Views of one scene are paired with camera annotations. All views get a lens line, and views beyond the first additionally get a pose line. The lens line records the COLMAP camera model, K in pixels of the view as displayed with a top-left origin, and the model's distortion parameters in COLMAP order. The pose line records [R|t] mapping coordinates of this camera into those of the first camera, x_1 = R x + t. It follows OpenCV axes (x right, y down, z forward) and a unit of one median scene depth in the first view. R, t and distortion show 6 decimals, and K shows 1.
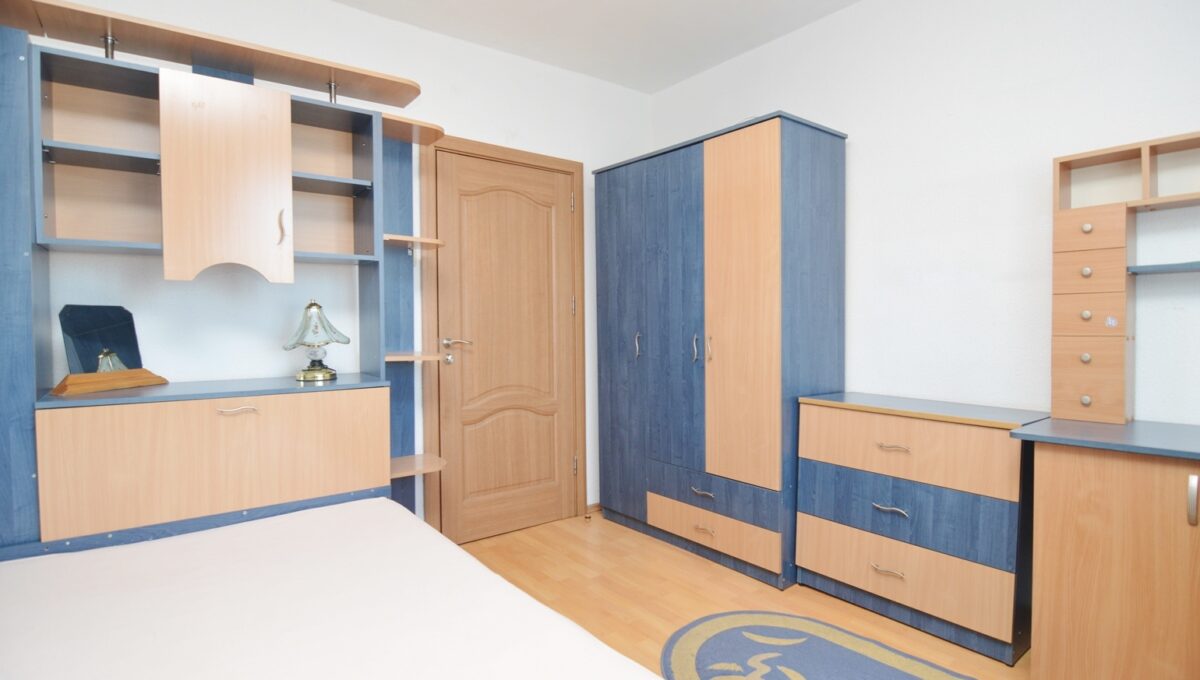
lens RADIAL K [[587.1, 0, 601.2], [0, 587.1, 338.7], [0, 0, 1]] dist [-0.010135, -0.008225]
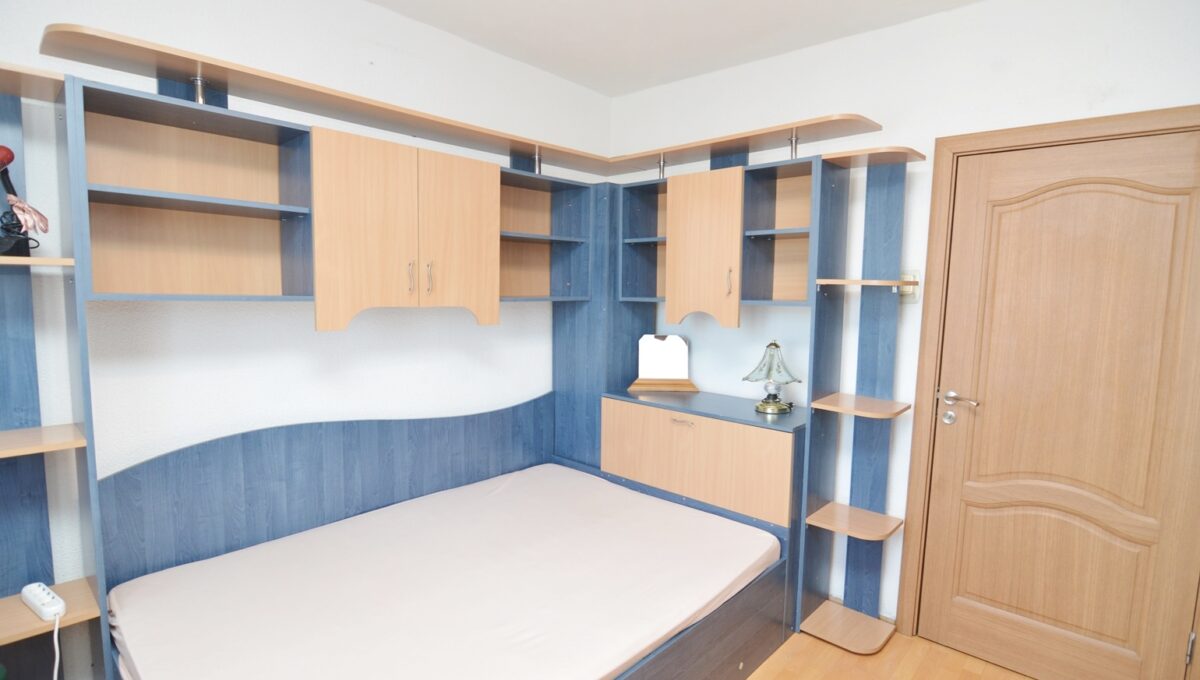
lens RADIAL K [[587.1, 0, 602.9], [0, 587.1, 347.1], [0, 0, 1]] dist [-0.010135, -0.008225]
pose [[0.148608, 0.104610, -0.983348, 0.430262], [-0.045369, 0.994063, 0.098893, -0.115051], [0.987855, 0.029917, 0.152472, 0.390877]]
